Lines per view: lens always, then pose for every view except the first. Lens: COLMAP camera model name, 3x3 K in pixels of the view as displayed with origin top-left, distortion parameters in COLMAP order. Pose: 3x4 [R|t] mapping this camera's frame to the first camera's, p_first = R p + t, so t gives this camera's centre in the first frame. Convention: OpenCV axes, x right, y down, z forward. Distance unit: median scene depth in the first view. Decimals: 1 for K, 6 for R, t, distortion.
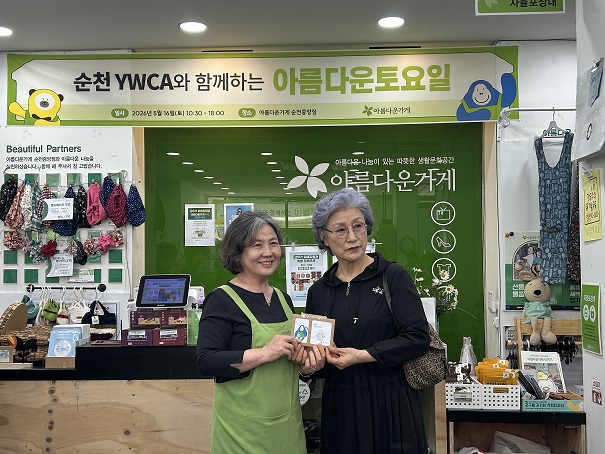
lens RADIAL K [[762.6, 0, 297.7], [0, 762.6, 233.0], [0, 0, 1]] dist [0.171681, -0.406700]
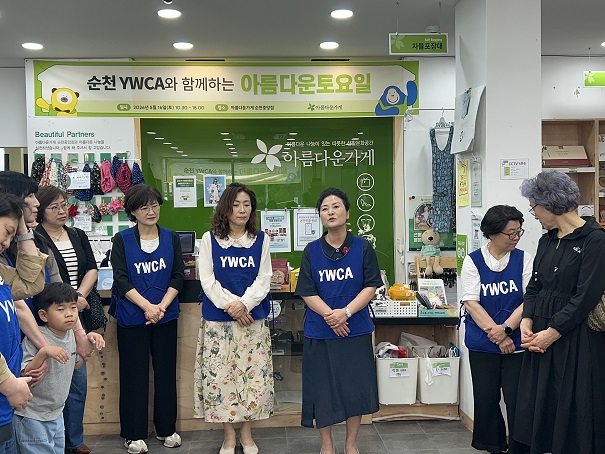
lens RADIAL K [[678.7, 0, 302.5], [0, 678.7, 227.0], [0, 0, 1]] dist [0.170954, -0.384133]
pose [[0.994382, -0.012964, 0.105053, -0.053900], [0.006200, 0.997901, 0.064463, -0.025416], [-0.105668, -0.063449, 0.992375, -0.211878]]
